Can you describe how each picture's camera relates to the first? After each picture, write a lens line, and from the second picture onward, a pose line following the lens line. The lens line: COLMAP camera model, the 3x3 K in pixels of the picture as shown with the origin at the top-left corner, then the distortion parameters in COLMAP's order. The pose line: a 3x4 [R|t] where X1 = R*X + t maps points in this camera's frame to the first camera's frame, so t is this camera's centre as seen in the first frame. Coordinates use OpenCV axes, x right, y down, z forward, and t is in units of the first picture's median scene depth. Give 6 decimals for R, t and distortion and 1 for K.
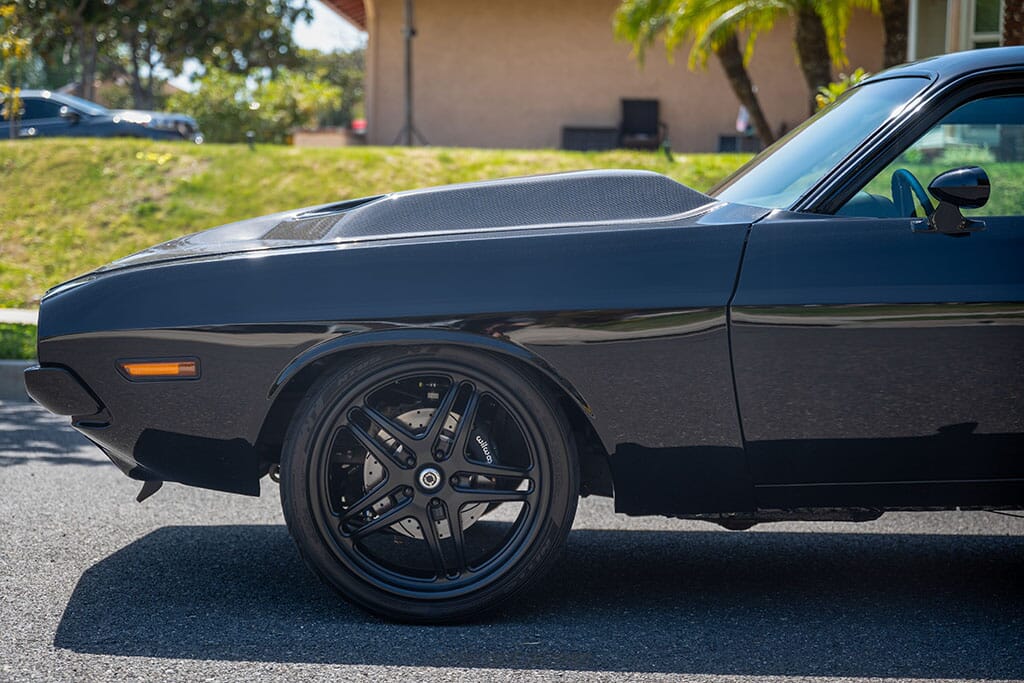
lens RADIAL K [[1801.0, 0, 512.0], [0, 1801.0, 341.5], [0, 0, 1]] dist [-0.003211, 0.136809]
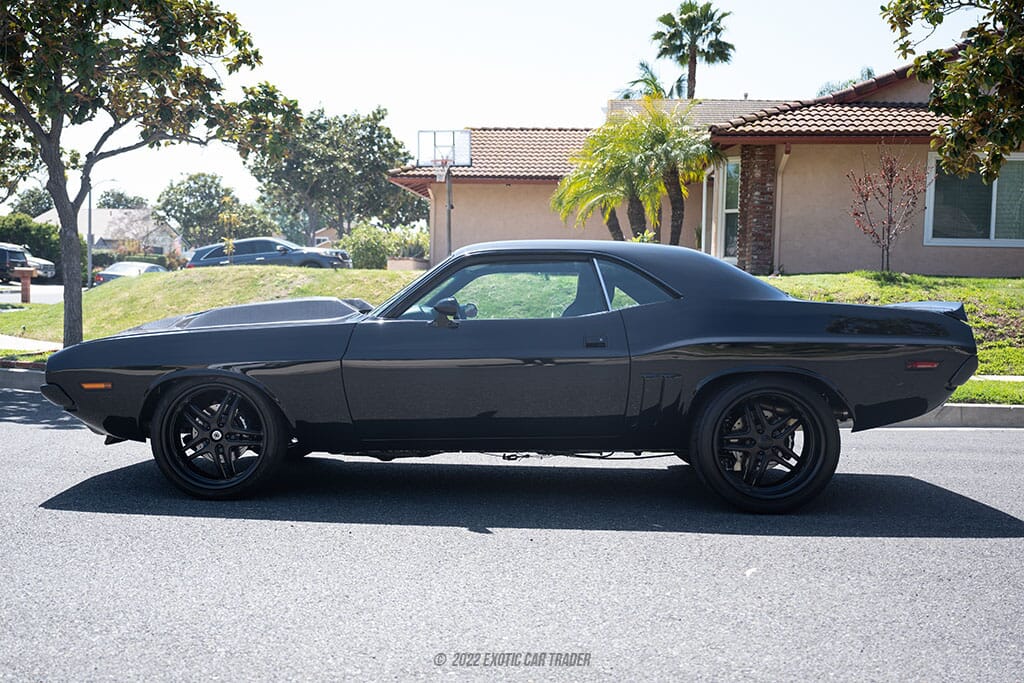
lens RADIAL K [[986.3, 0, 512.0], [0, 986.3, 341.5], [0, 0, 1]] dist [-0.003566, 0.001954]
pose [[0.998696, 0.004668, -0.050839, 0.105603], [-0.006052, 0.999615, -0.027097, -0.002698], [0.050692, 0.027369, 0.998339, -0.058447]]
